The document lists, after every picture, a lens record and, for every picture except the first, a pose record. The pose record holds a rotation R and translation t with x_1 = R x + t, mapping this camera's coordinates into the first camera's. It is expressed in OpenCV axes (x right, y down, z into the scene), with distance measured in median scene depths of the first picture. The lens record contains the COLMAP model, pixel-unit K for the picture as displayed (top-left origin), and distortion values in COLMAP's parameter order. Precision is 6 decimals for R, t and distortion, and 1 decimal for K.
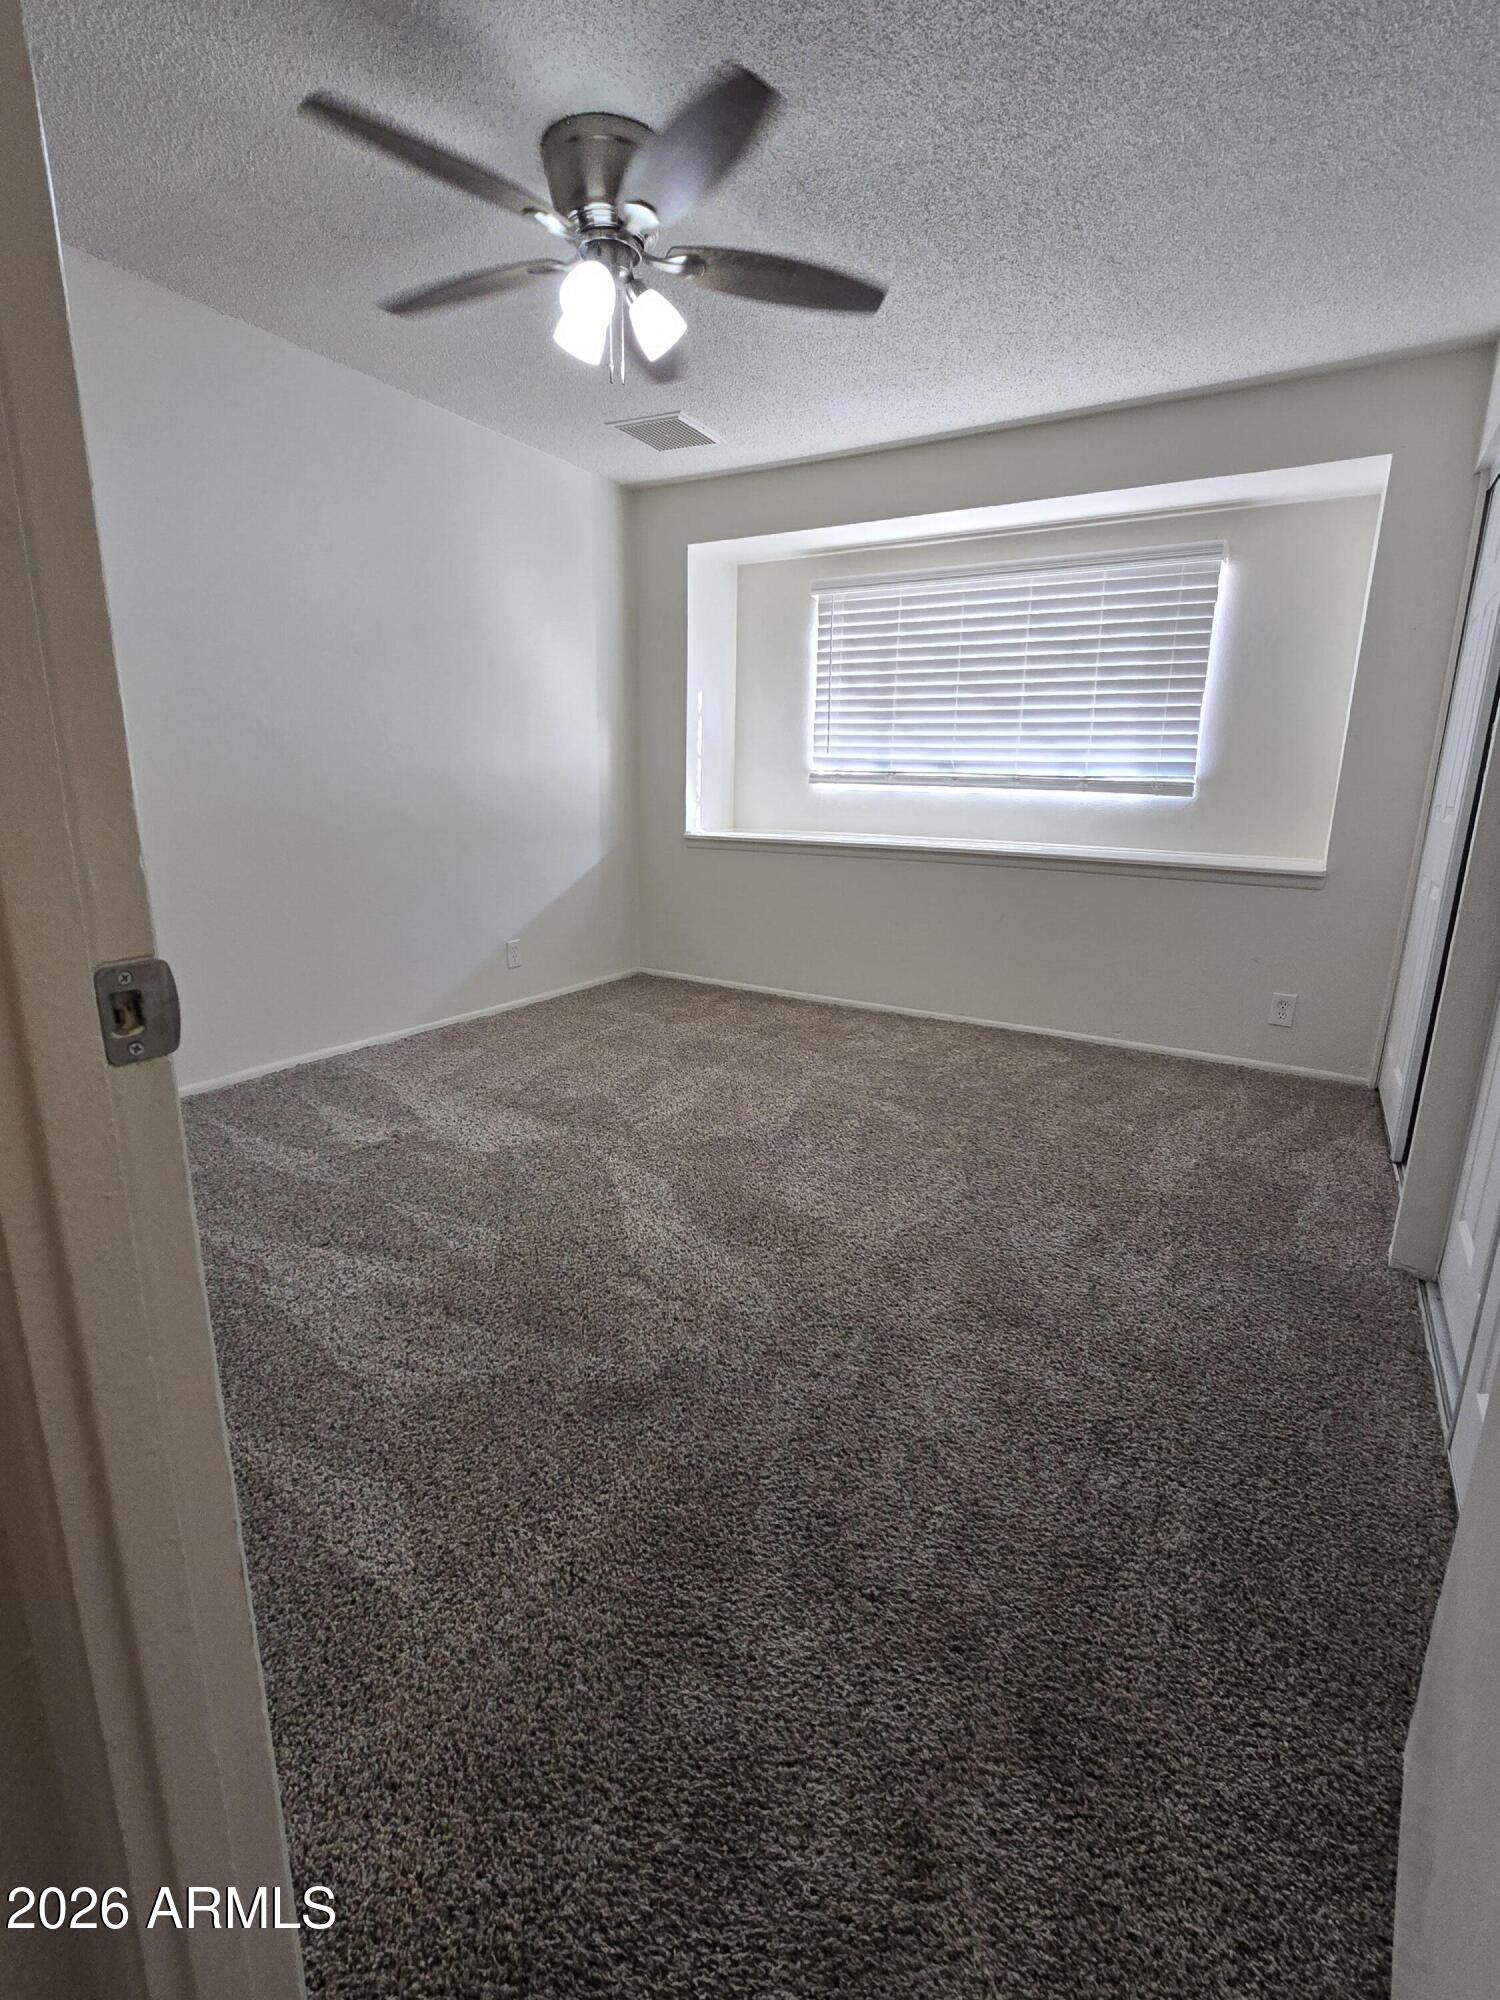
lens RADIAL K [[907.1, 0, 775.4], [0, 907.1, 989.7], [0, 0, 1]] dist [-0.004172, 0.000927]
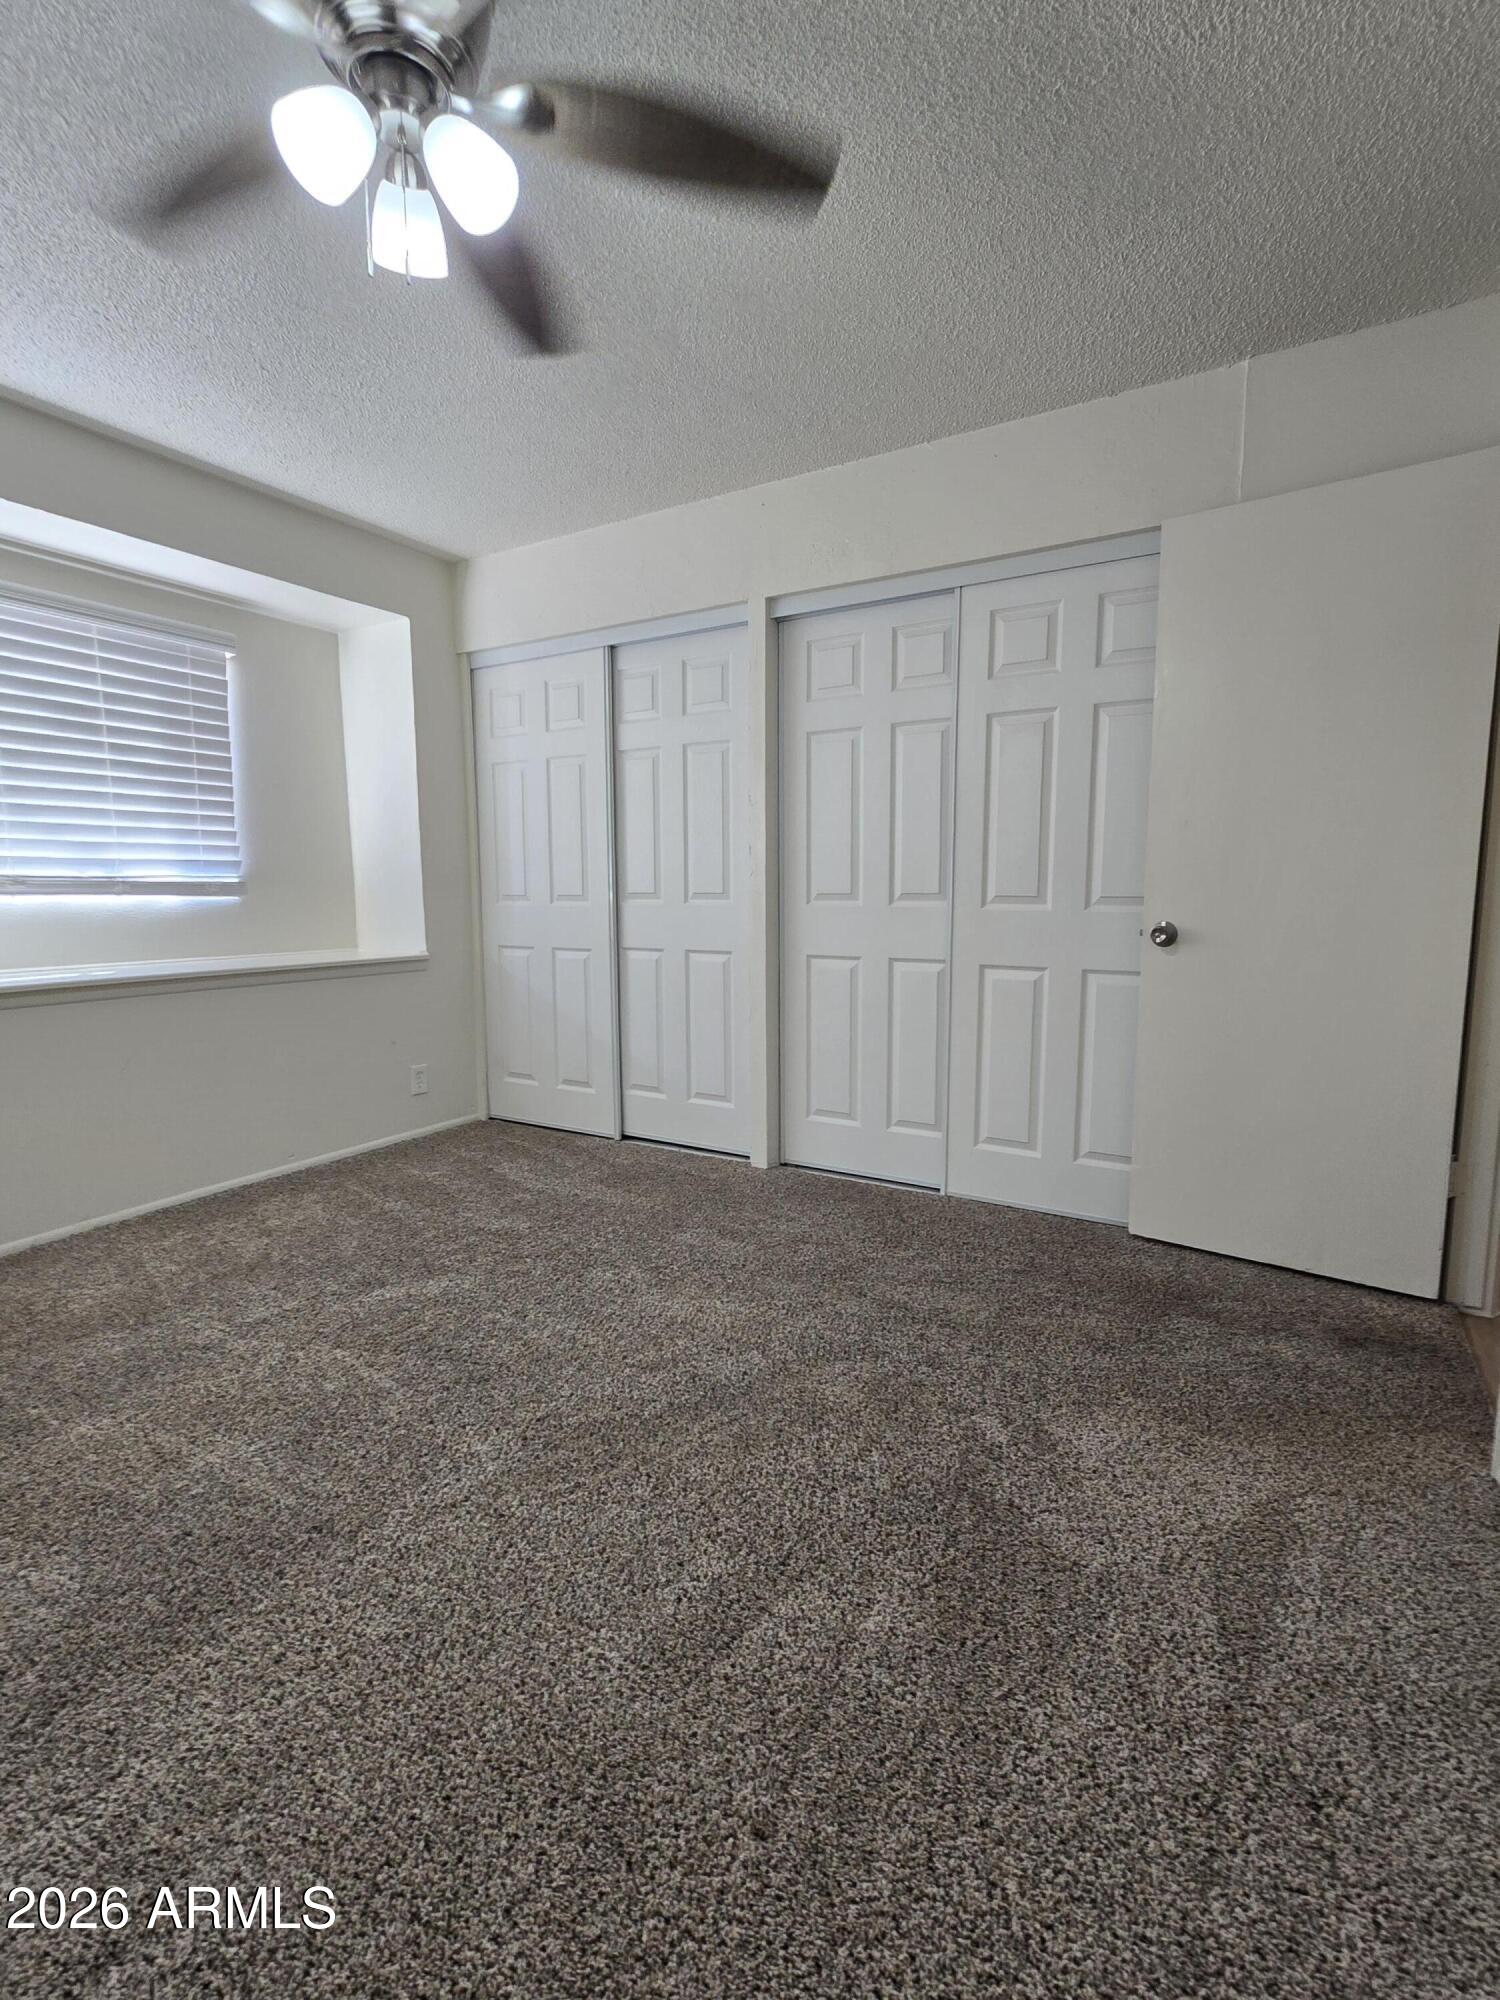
lens RADIAL K [[907.1, 0, 775.4], [0, 907.1, 989.7], [0, 0, 1]] dist [-0.004172, 0.000927]
pose [[-0.006284, -0.131668, 0.991274, -0.493700], [0.236331, 0.963016, 0.129413, -0.115221], [-0.971652, 0.235083, 0.025066, 0.481224]]
